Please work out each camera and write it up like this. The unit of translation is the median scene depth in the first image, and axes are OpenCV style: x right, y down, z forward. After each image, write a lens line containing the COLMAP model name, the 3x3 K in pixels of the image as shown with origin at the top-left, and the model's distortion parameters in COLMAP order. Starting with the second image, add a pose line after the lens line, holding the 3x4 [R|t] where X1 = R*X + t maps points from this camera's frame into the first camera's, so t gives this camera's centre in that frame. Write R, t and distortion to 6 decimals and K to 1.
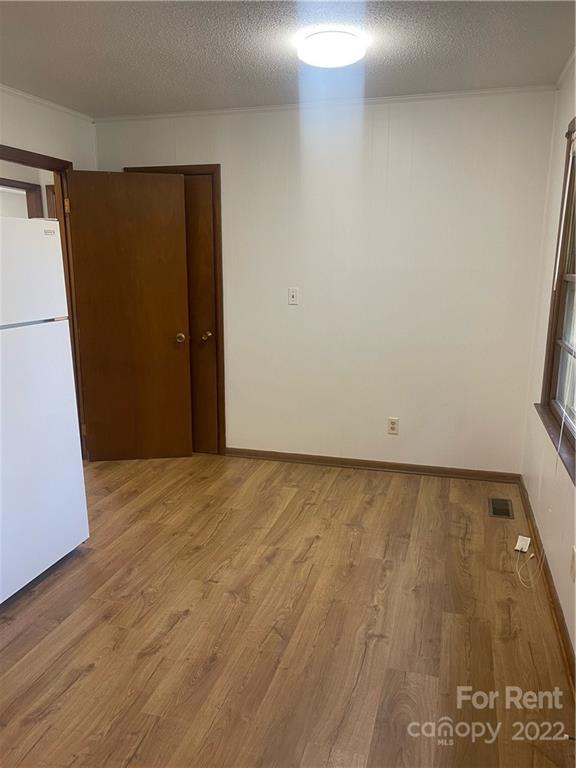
lens RADIAL K [[573.1, 0, 288.0], [0, 573.1, 384.0], [0, 0, 1]] dist [-0.002629, -0.003313]
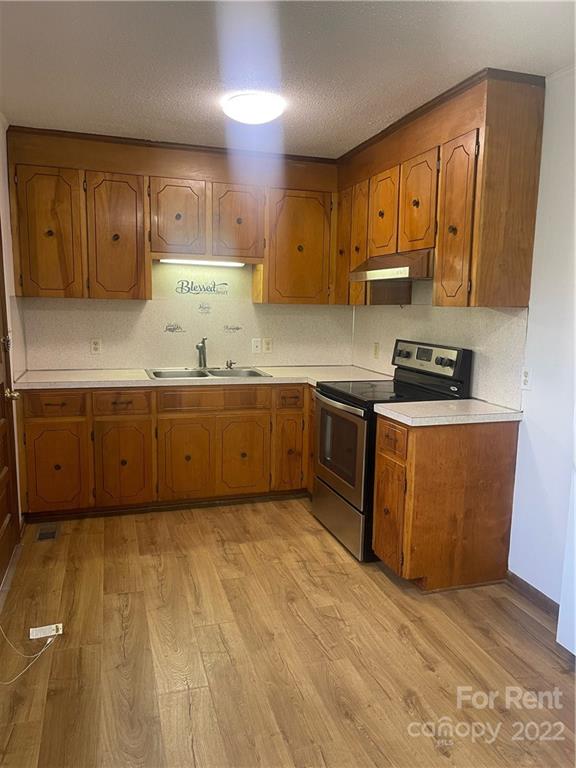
lens RADIAL K [[591.1, 0, 288.0], [0, 591.1, 384.0], [0, 0, 1]] dist [0.036053, -0.005618]
pose [[-0.830442, 0.067382, -0.553015, 0.497410], [-0.131439, 0.940938, 0.312025, -0.345919], [0.541378, 0.331806, -0.772538, 1.685476]]
